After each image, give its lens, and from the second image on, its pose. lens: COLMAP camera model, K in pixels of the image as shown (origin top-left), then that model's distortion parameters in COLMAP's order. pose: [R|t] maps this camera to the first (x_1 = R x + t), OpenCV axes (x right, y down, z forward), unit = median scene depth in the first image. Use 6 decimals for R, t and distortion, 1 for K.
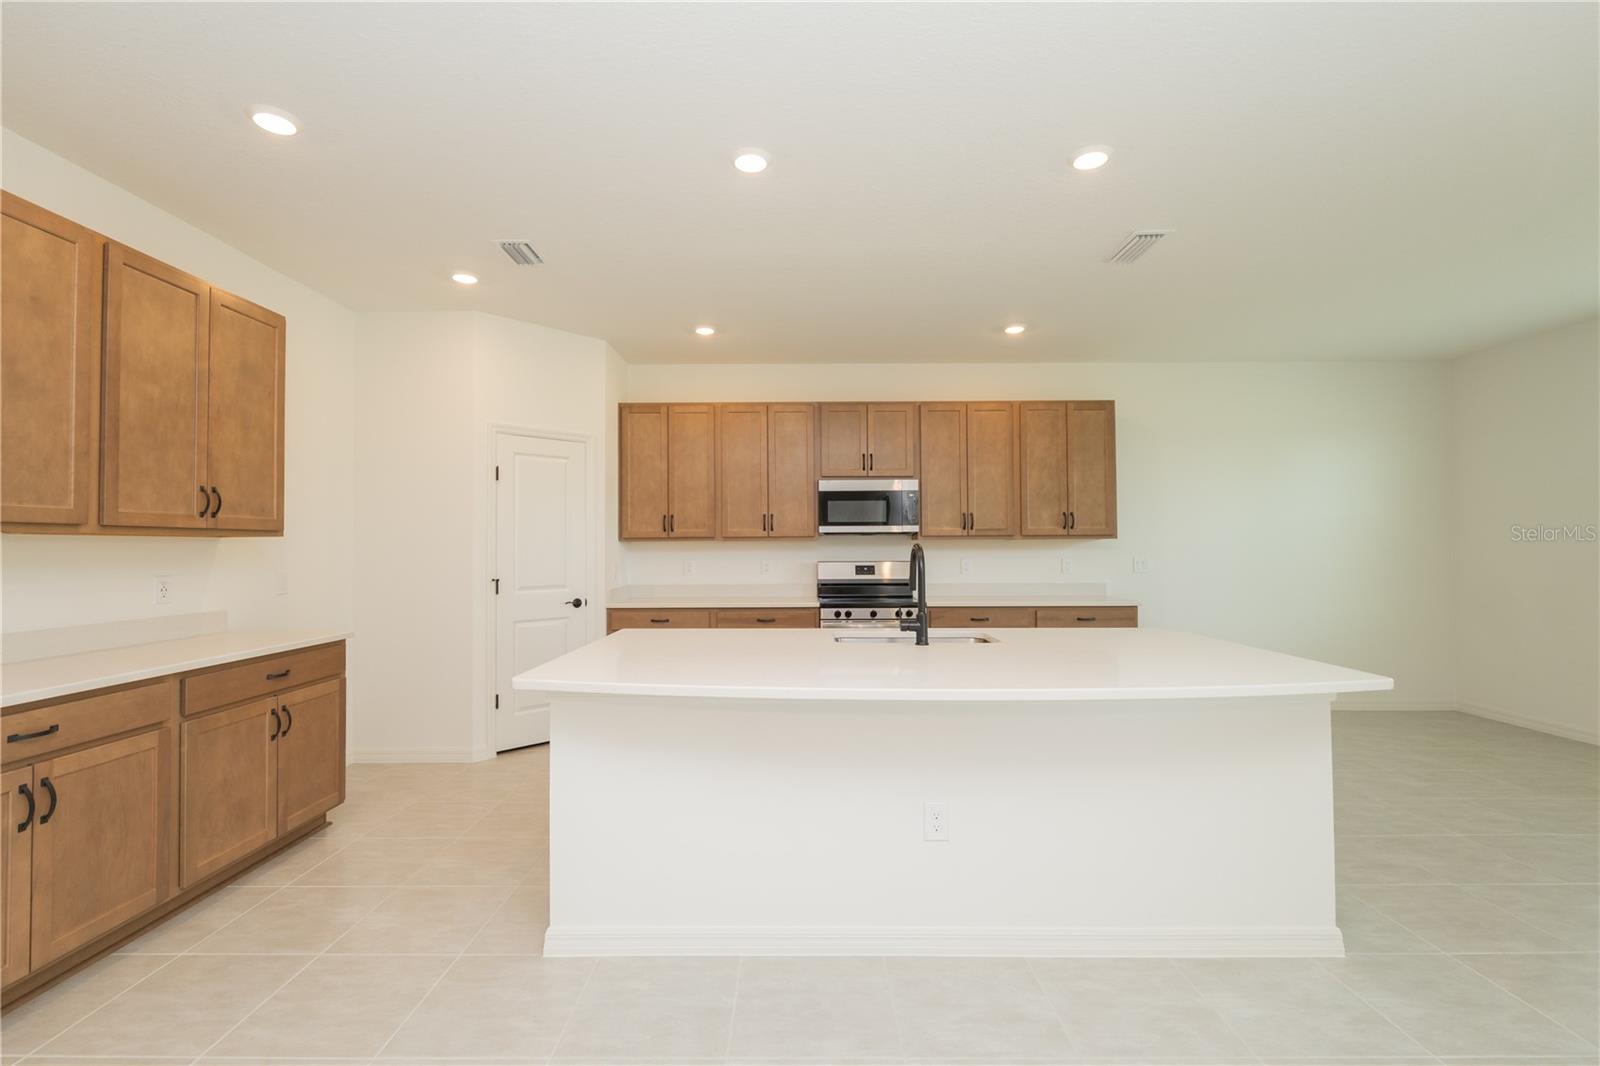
lens RADIAL K [[692.1, 0, 800.0], [0, 692.1, 533.0], [0, 0, 1]] dist [-0.000669, -0.000009]
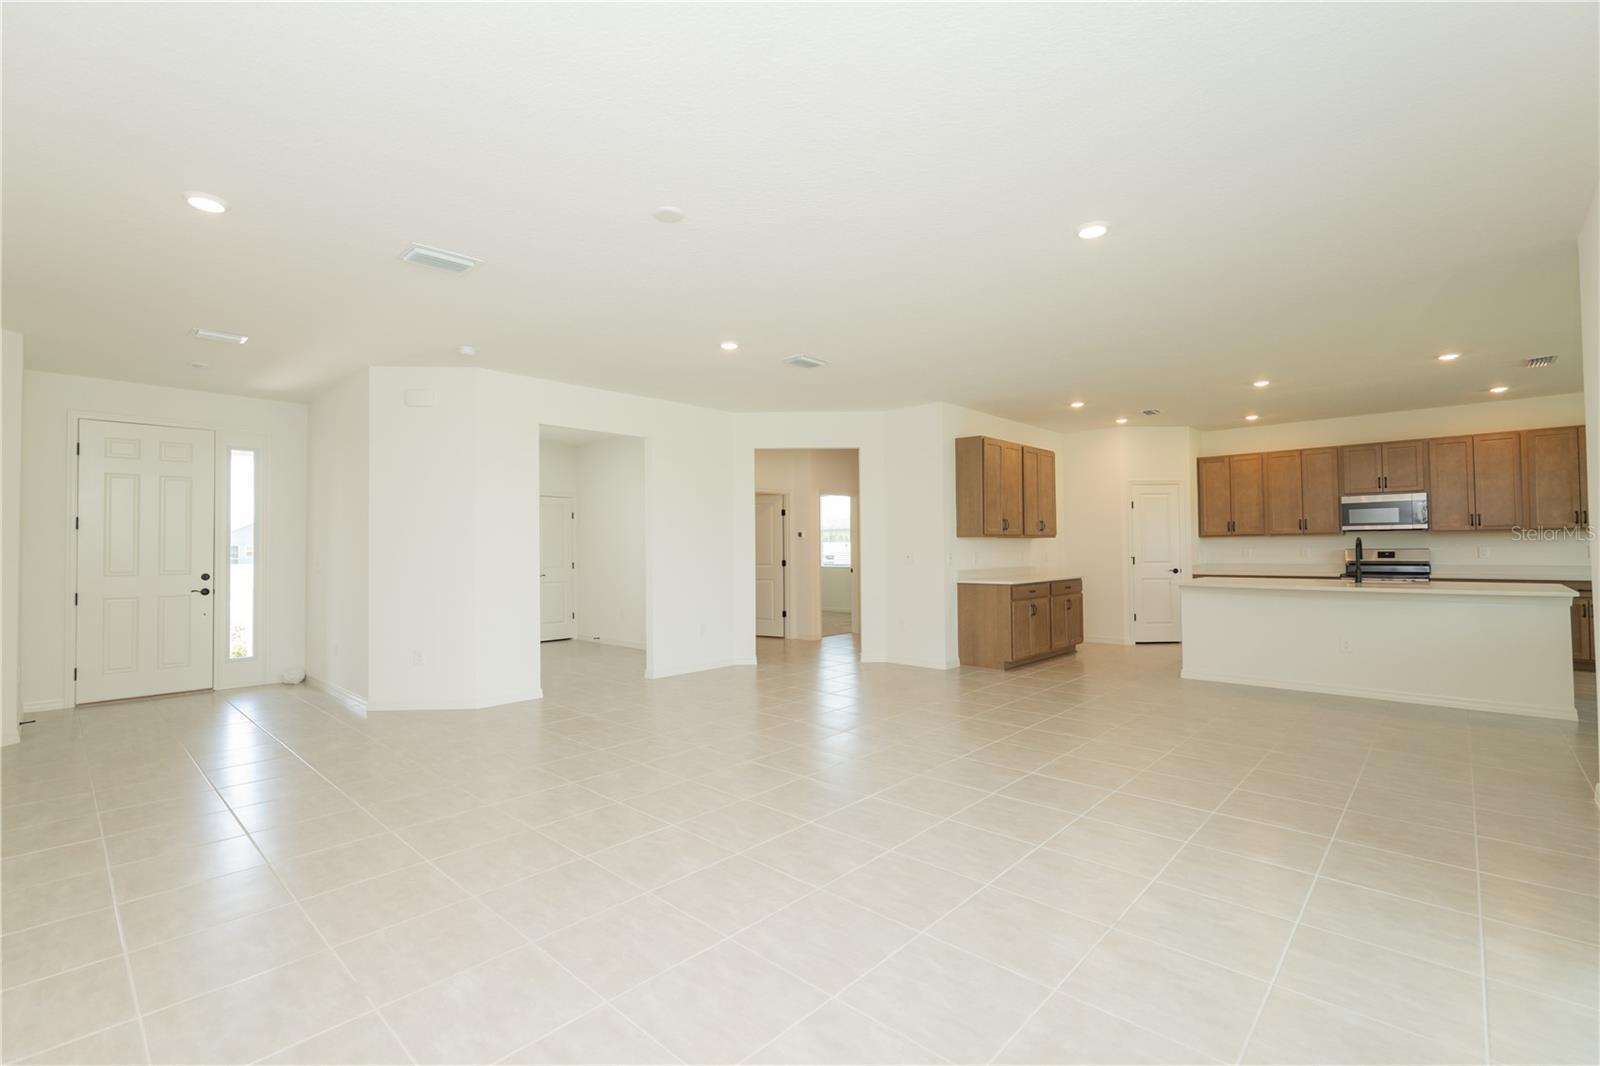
lens RADIAL K [[708.1, 0, 800.0], [0, 708.1, 533.0], [0, 0, 1]] dist [0.001257, 0.000156]
pose [[0.730288, -0.017279, -0.682920, 0.223092], [0.021245, 0.999771, -0.002577, -0.016024], [0.682809, -0.012626, 0.730488, -0.989456]]
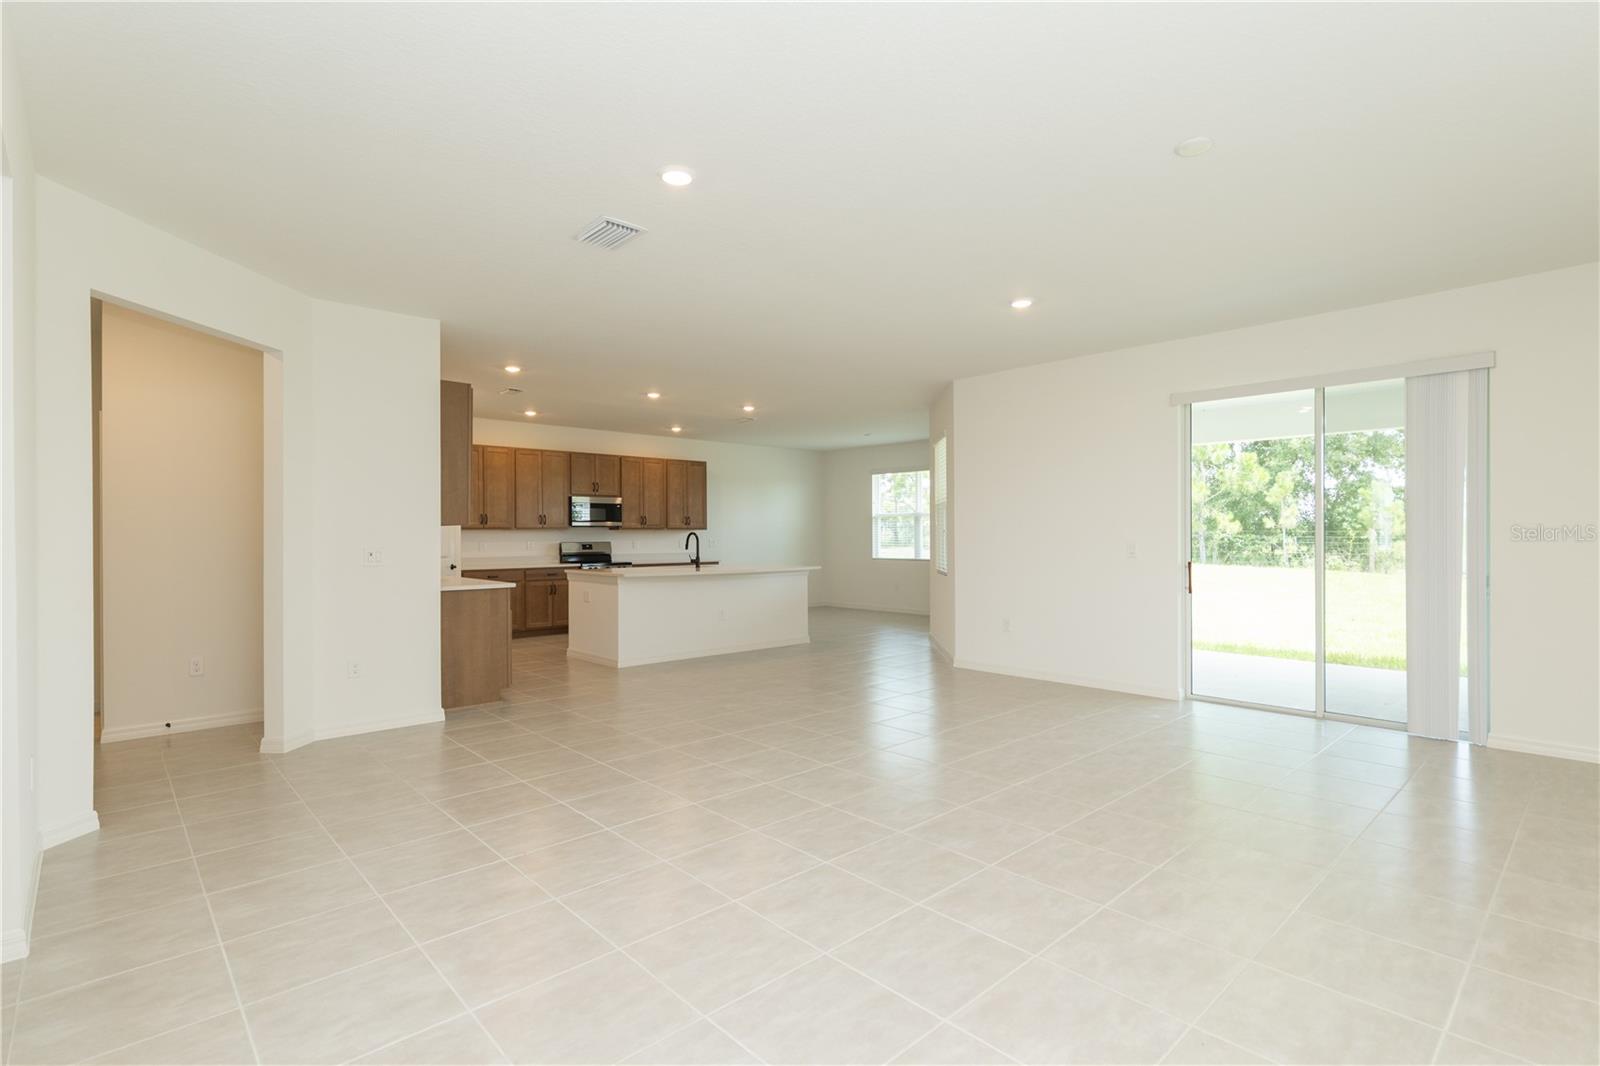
lens RADIAL K [[778.6, 0, 800.0], [0, 778.6, 533.0], [0, 0, 1]] dist [0.018352, 0.000024]
pose [[0.733553, 0.002008, 0.679629, -0.898193], [-0.014014, 0.999828, 0.012172, -0.014380], [-0.679488, -0.018453, 0.733455, -0.866833]]
